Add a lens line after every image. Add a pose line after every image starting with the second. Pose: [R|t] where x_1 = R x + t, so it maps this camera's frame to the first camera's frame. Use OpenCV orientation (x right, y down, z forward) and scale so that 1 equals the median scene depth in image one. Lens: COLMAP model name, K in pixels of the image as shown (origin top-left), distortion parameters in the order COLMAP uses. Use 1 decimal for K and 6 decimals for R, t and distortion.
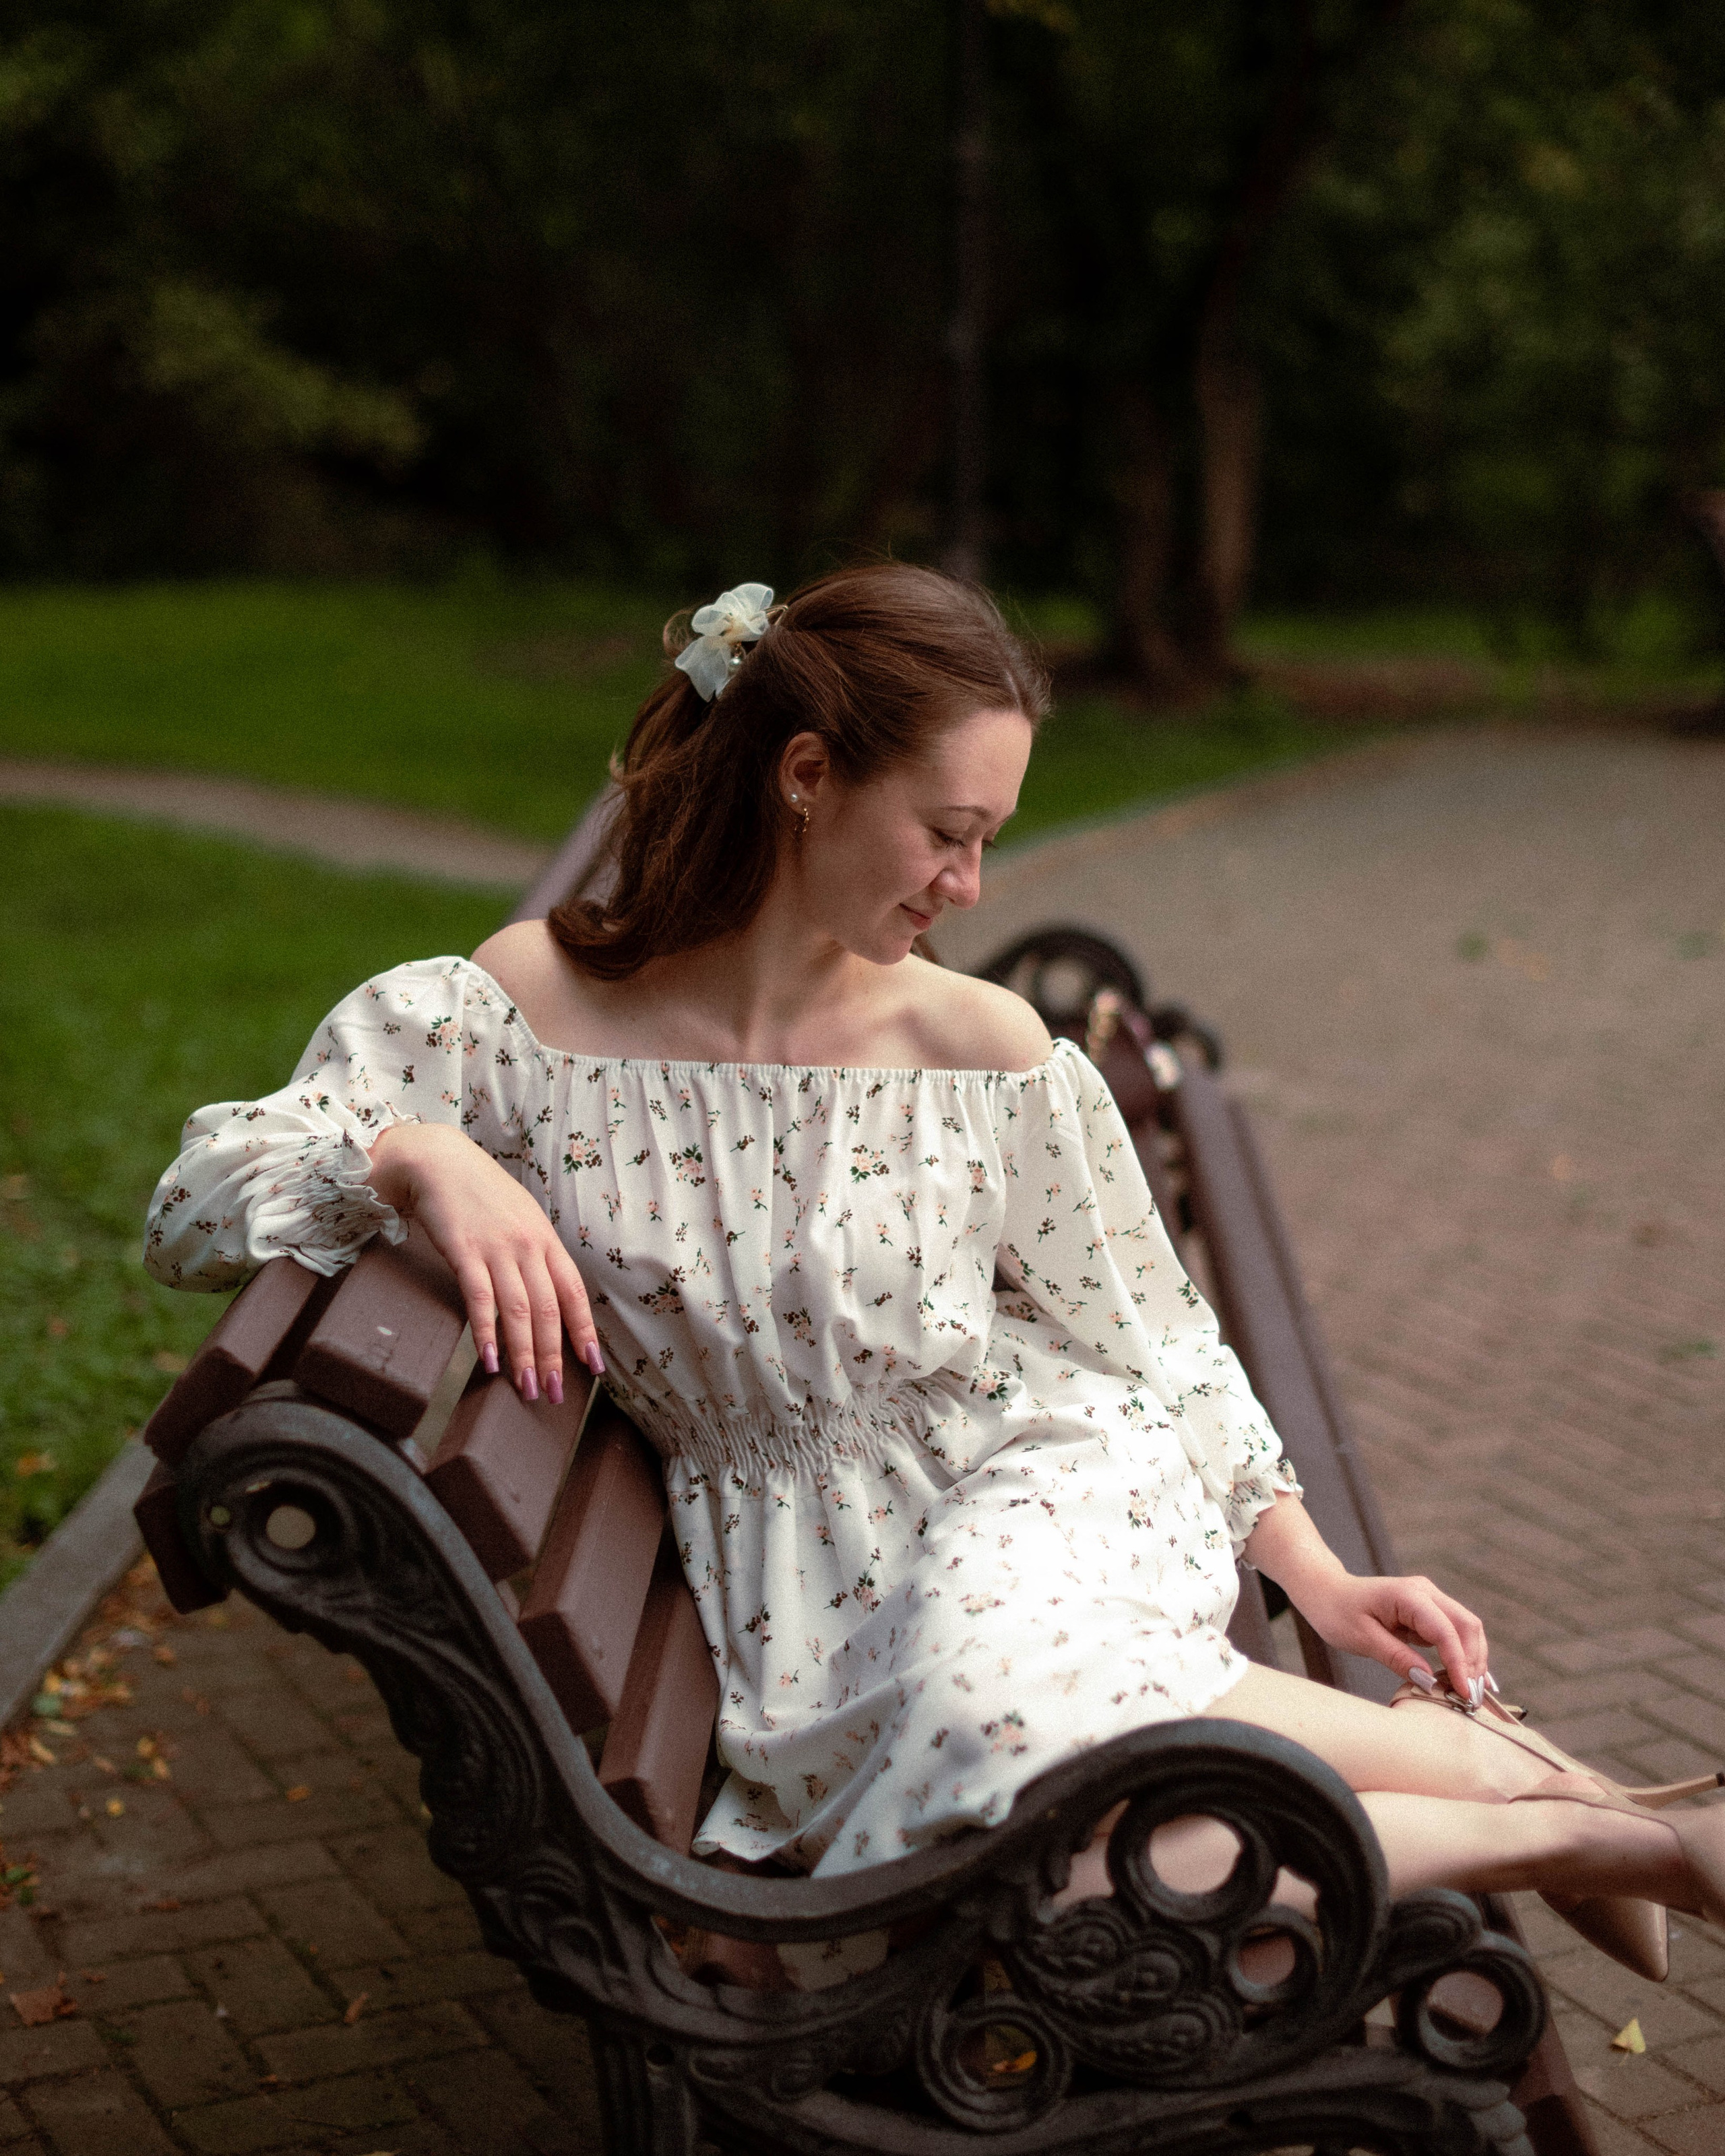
lens RADIAL K [[3398.4, 0, 862.5], [0, 3398.4, 1078.0], [0, 0, 1]] dist [-0.154078, -0.040313]
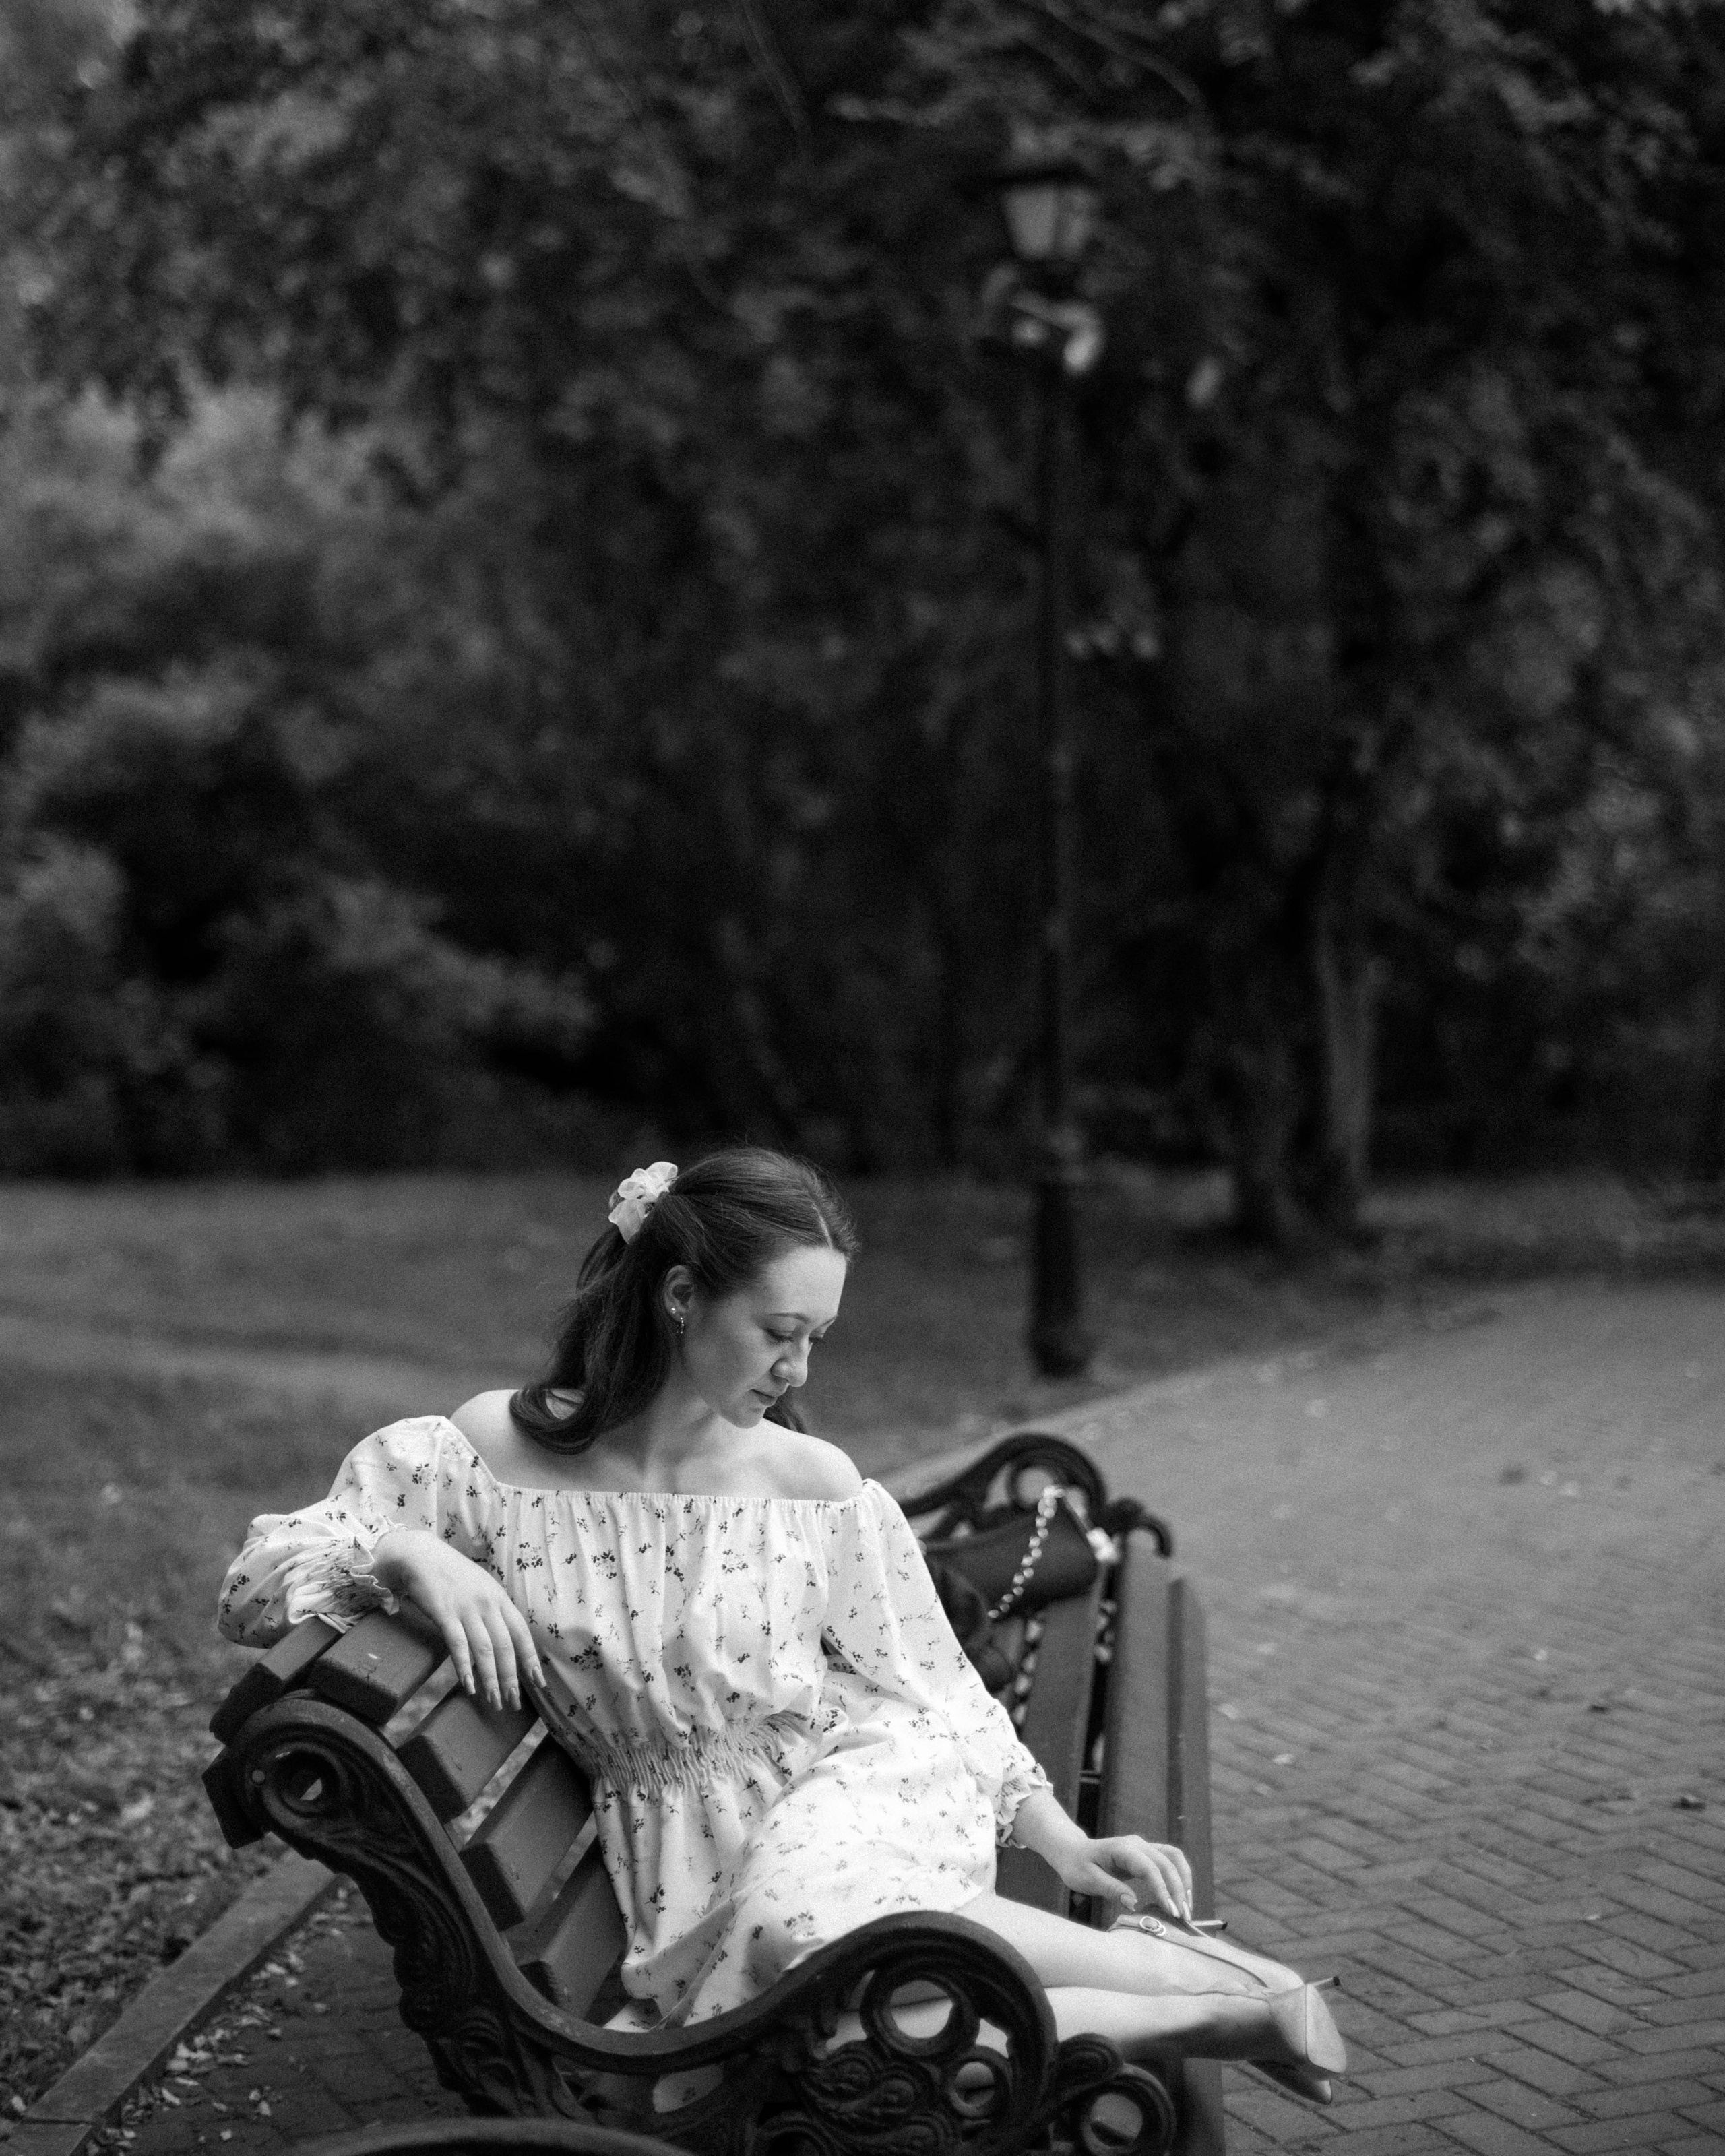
lens RADIAL K [[3685.9, 0, 914.8], [0, 3685.9, 1068.0], [0, 0, 1]] dist [-0.115053, 0.037914]
pose [[0.997770, -0.032699, -0.058194, 0.176292], [0.022237, 0.984829, -0.172099, 0.089360], [0.062939, 0.170421, 0.983359, -0.547229]]
